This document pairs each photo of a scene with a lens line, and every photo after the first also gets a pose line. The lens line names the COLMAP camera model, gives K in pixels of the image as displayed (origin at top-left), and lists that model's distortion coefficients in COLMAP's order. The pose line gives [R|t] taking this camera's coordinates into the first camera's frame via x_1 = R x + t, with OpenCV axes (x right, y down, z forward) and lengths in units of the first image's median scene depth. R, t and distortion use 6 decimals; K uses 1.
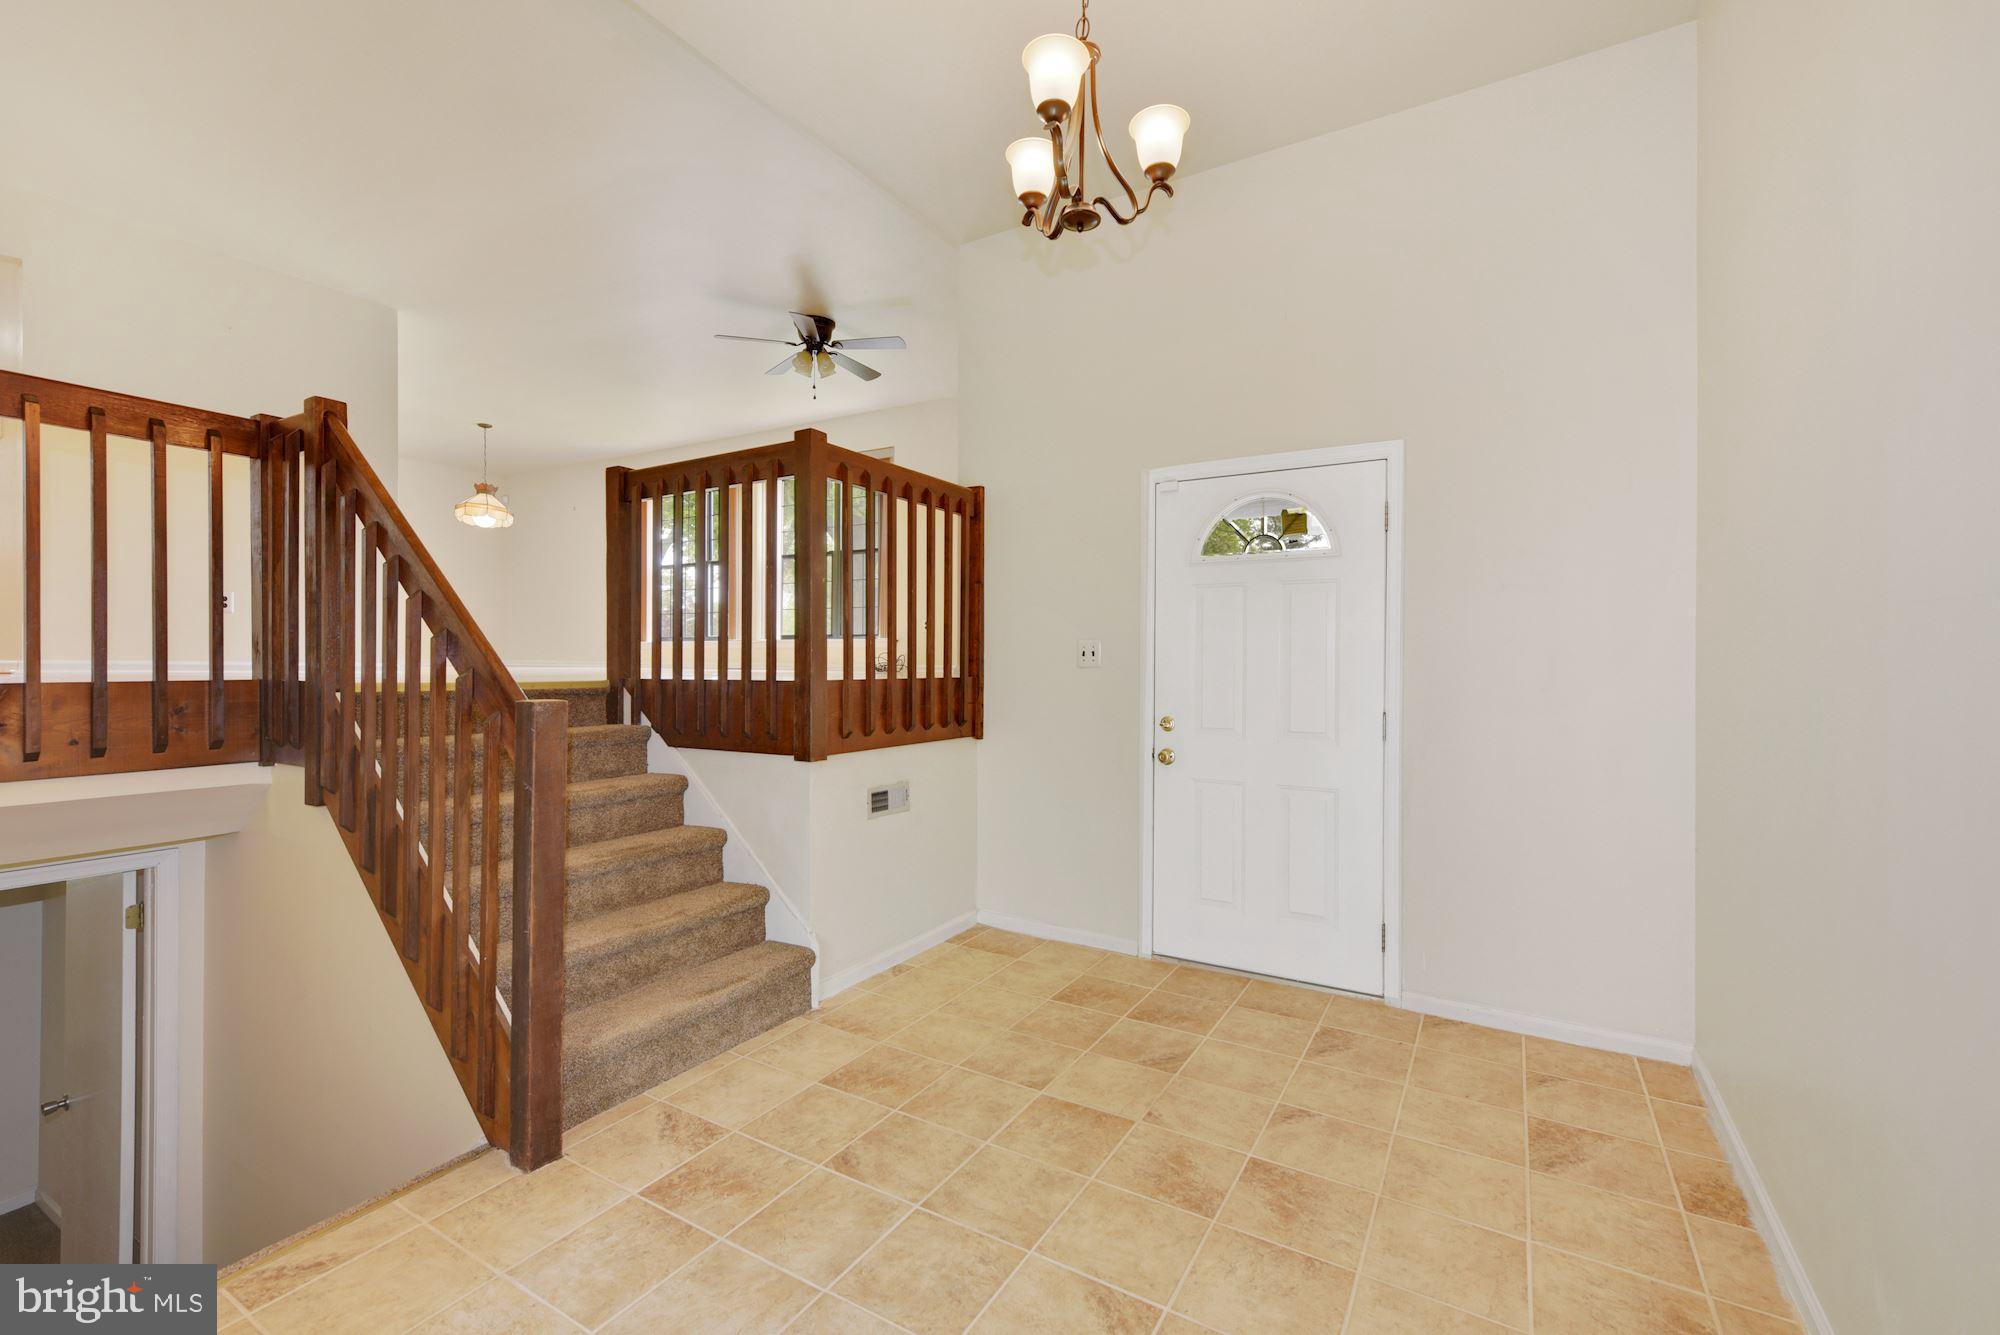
lens RADIAL K [[866.2, 0, 1000.0], [0, 866.2, 667.5], [0, 0, 1]] dist [-0.010276, -0.000358]
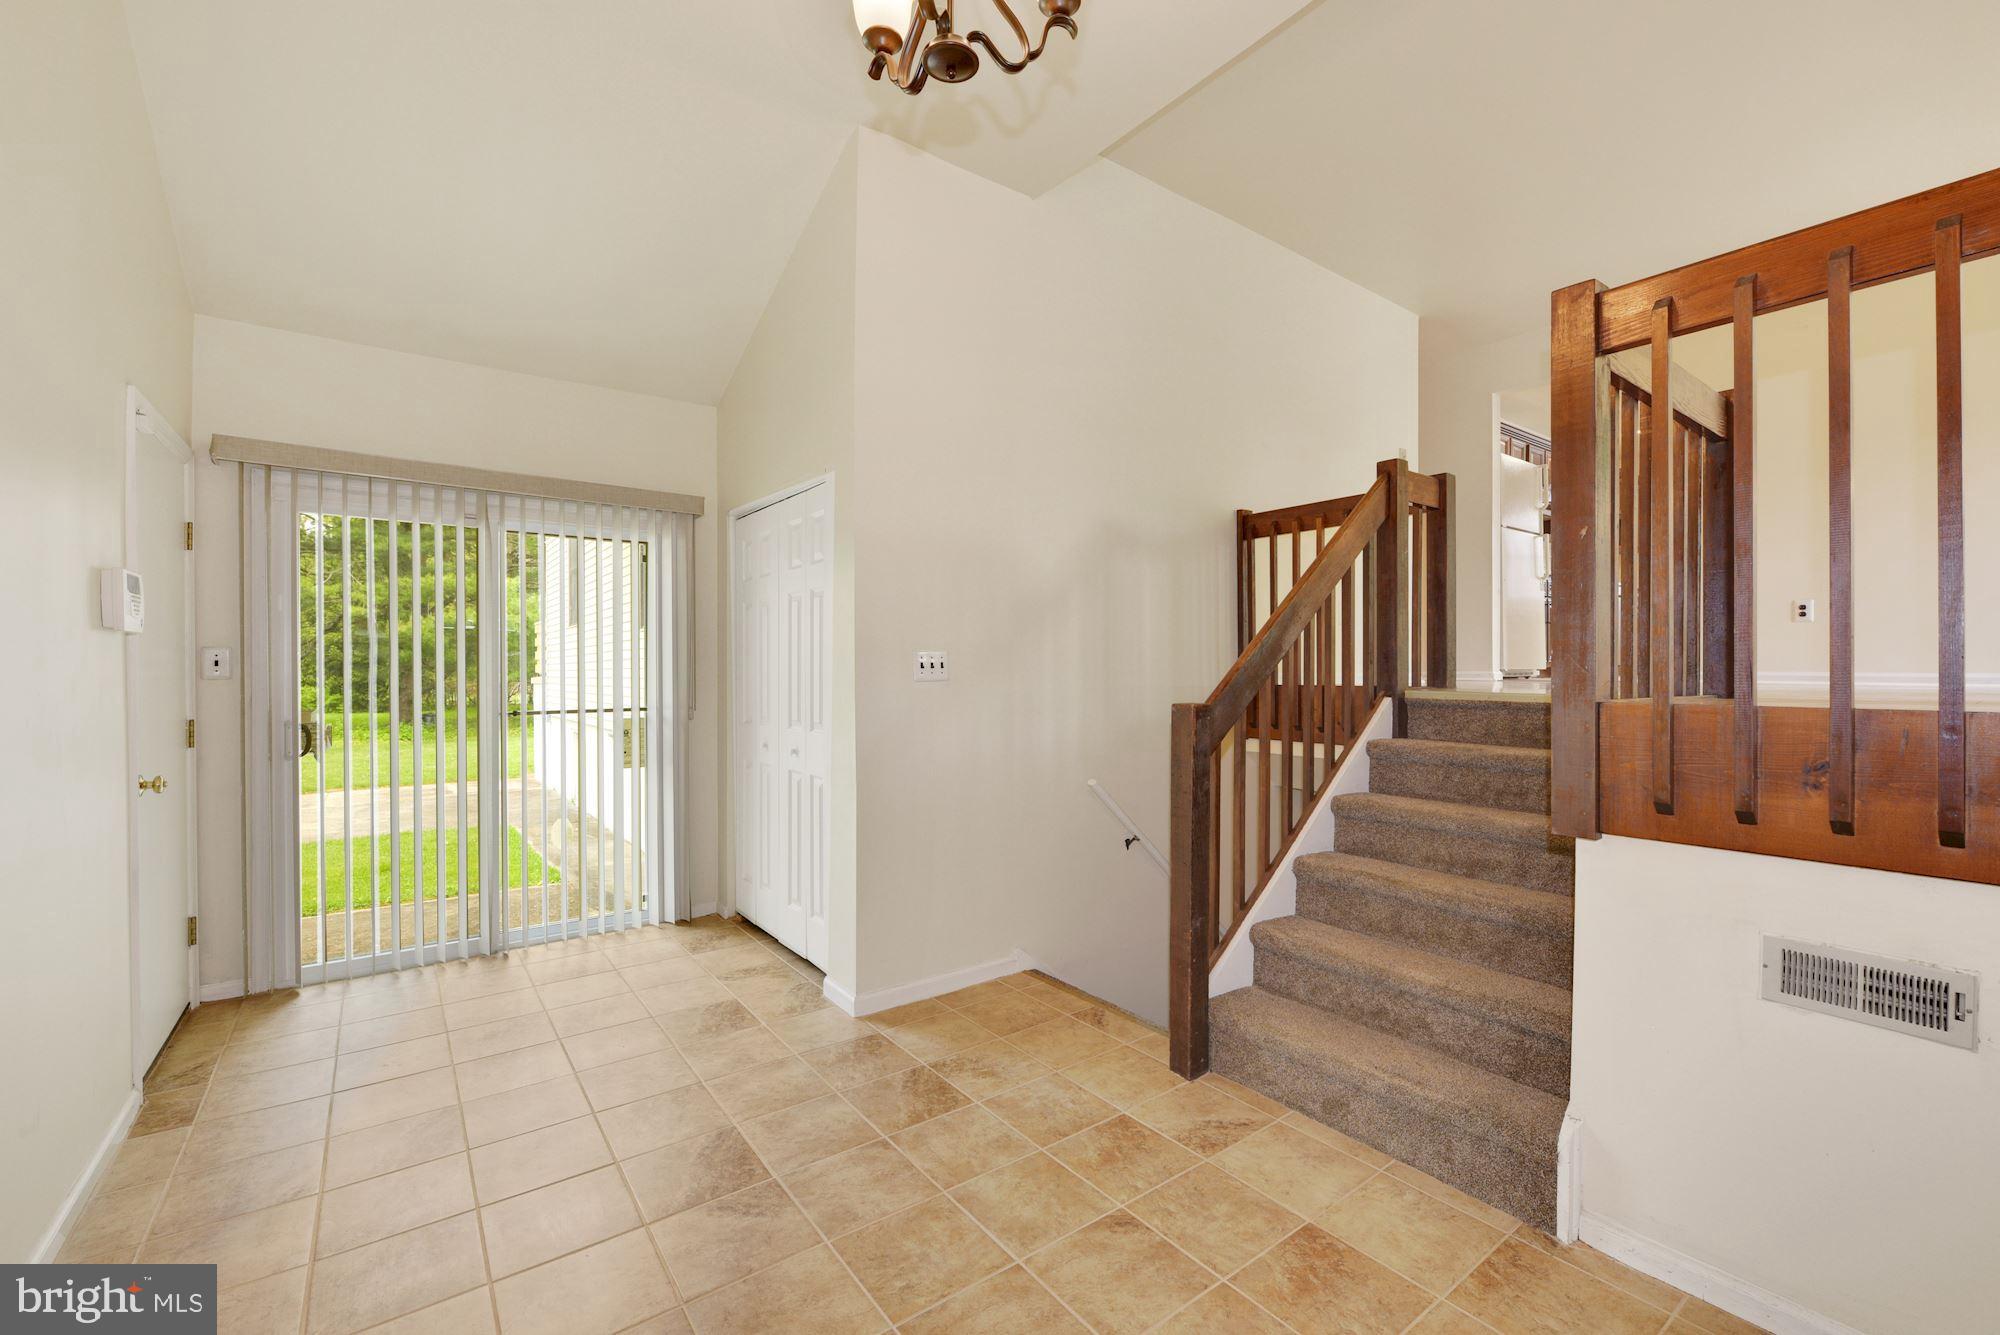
lens RADIAL K [[790.7, 0, 1003.1], [0, 790.7, 674.5], [0, 0, 1]] dist [-0.000255, -0.000121]
pose [[-0.376581, -0.002535, -0.926380, 0.640329], [-0.002766, 0.999995, -0.001611, -0.006231], [0.926380, 0.001956, -0.376586, 1.190442]]
